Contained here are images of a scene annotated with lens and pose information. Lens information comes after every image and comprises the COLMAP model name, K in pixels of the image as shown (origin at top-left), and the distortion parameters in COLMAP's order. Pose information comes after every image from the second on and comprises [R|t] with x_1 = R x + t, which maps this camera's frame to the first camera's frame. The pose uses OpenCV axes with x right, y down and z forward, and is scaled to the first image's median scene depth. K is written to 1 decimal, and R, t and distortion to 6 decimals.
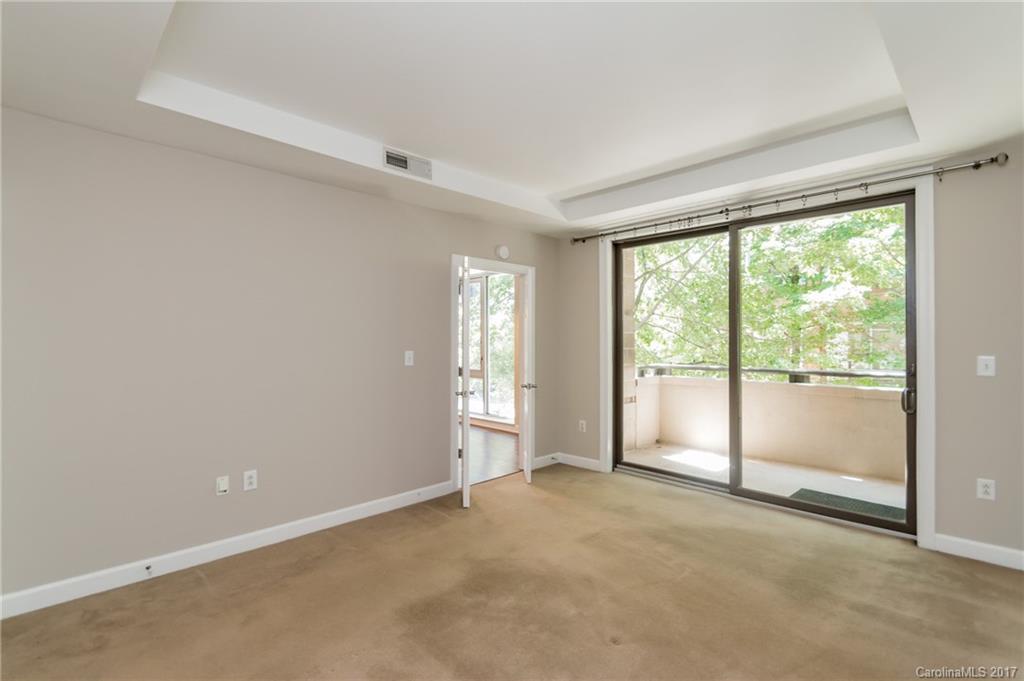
lens RADIAL K [[476.3, 0, 519.1], [0, 476.3, 335.1], [0, 0, 1]] dist [0.000688, -0.004781]
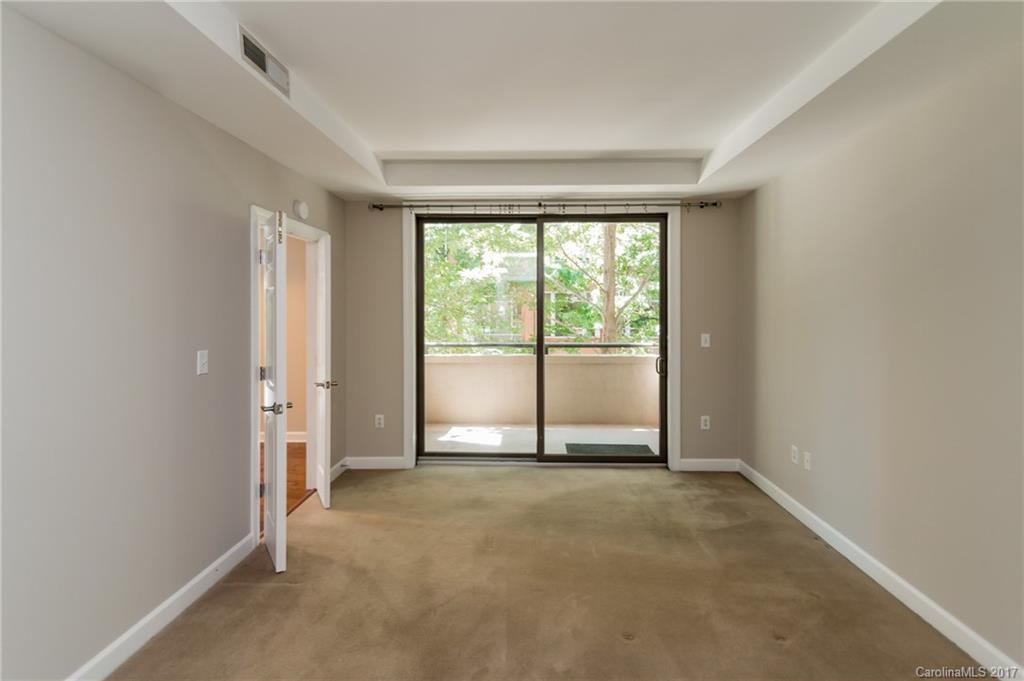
lens RADIAL K [[476.3, 0, 531.4], [0, 476.3, 312.2], [0, 0, 1]] dist [0.000688, -0.004781]
pose [[0.715132, -0.004491, 0.698975, -0.336682], [-0.011023, 0.999783, 0.017701, -0.033289], [-0.698903, -0.020363, 0.714927, 0.226418]]
